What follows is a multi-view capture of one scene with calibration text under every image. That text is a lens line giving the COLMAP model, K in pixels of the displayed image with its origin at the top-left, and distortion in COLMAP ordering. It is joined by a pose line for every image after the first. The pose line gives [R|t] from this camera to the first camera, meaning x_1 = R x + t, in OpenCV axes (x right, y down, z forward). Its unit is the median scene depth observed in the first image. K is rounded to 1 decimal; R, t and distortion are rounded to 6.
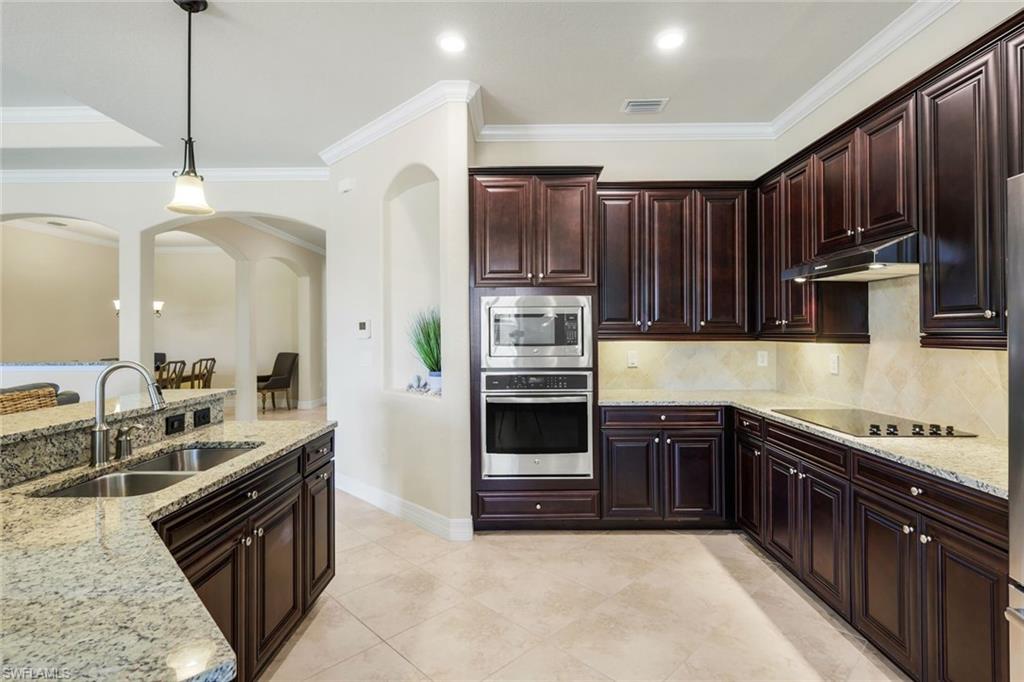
lens RADIAL K [[505.9, 0, 512.7], [0, 505.9, 328.9], [0, 0, 1]] dist [0.001912, -0.000042]
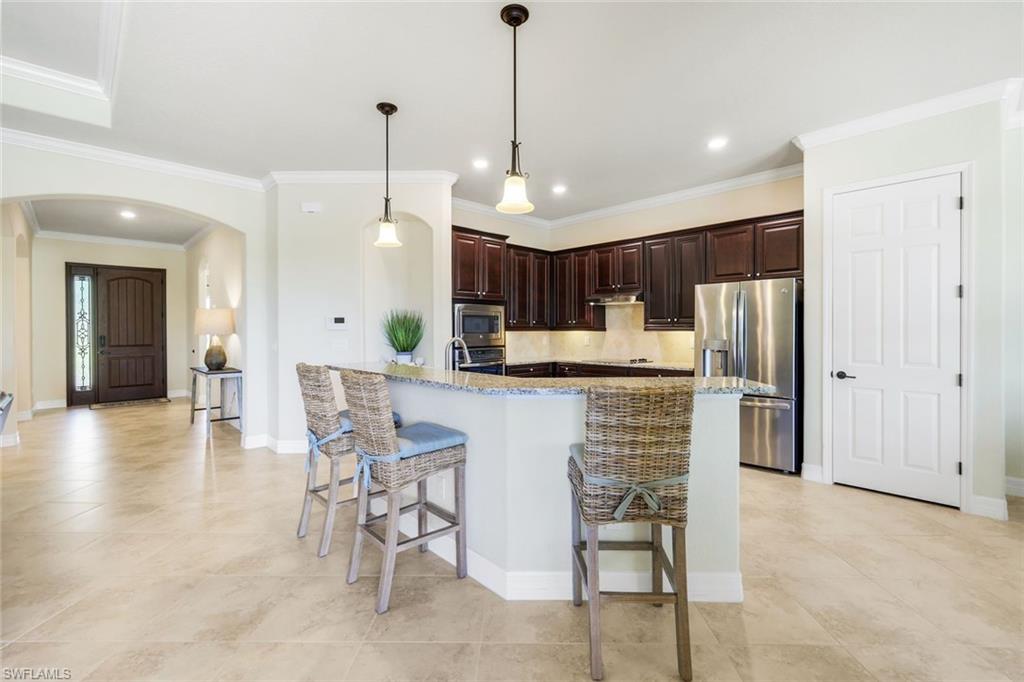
lens RADIAL K [[450.2, 0, 513.3], [0, 450.2, 335.0], [0, 0, 1]] dist [0.003827, 0.000144]
pose [[0.713320, -0.007358, 0.700800, -0.972677], [-0.005738, 0.999850, 0.016338, 0.012764], [-0.700815, -0.015676, 0.713171, -0.191652]]
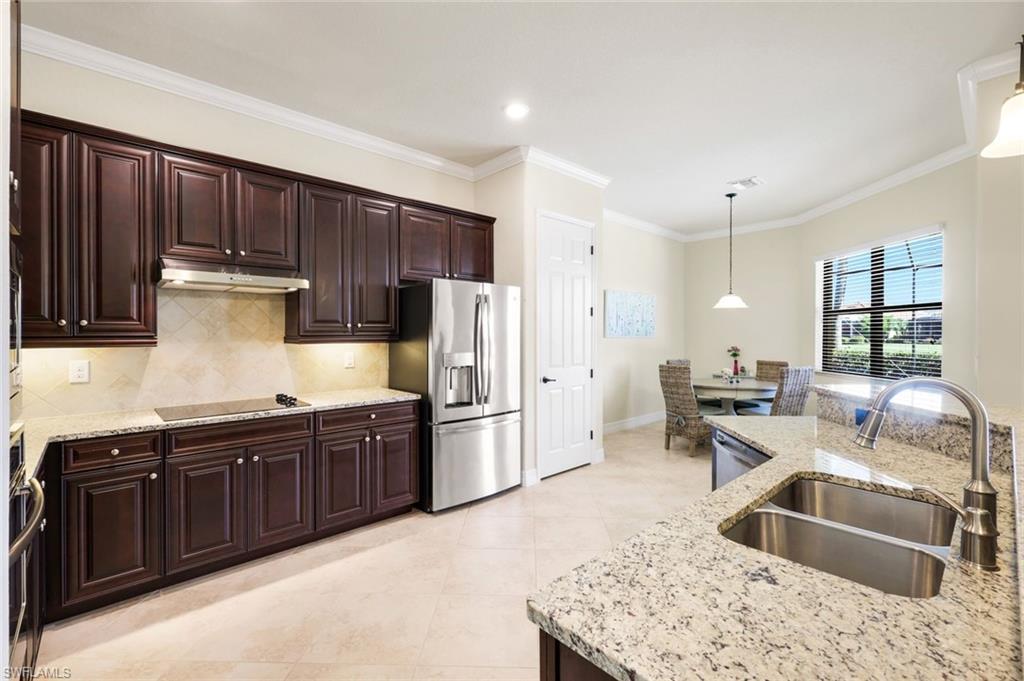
lens RADIAL K [[450.2, 0, 513.3], [0, 450.2, 334.5], [0, 0, 1]] dist [0.003827, 0.000144]
pose [[-0.687957, -0.003997, 0.725741, -0.442345], [-0.005304, 0.999986, 0.000479, 0.000653], [-0.725732, -0.003520, -0.687968, 0.963574]]
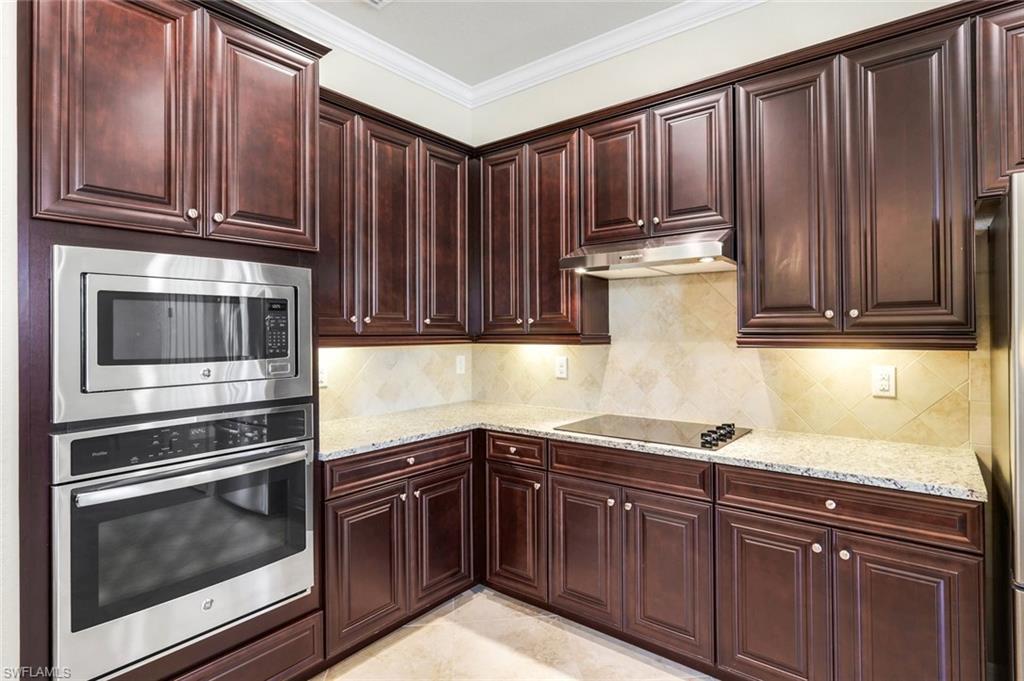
lens RADIAL K [[532.7, 0, 516.6], [0, 532.7, 326.7], [0, 0, 1]] dist [0.004178, 0.001027]
pose [[0.613651, 0.007522, 0.789542, -0.173423], [-0.002395, 0.999968, -0.007665, 0.003462], [-0.789574, 0.002813, 0.613649, 0.457032]]
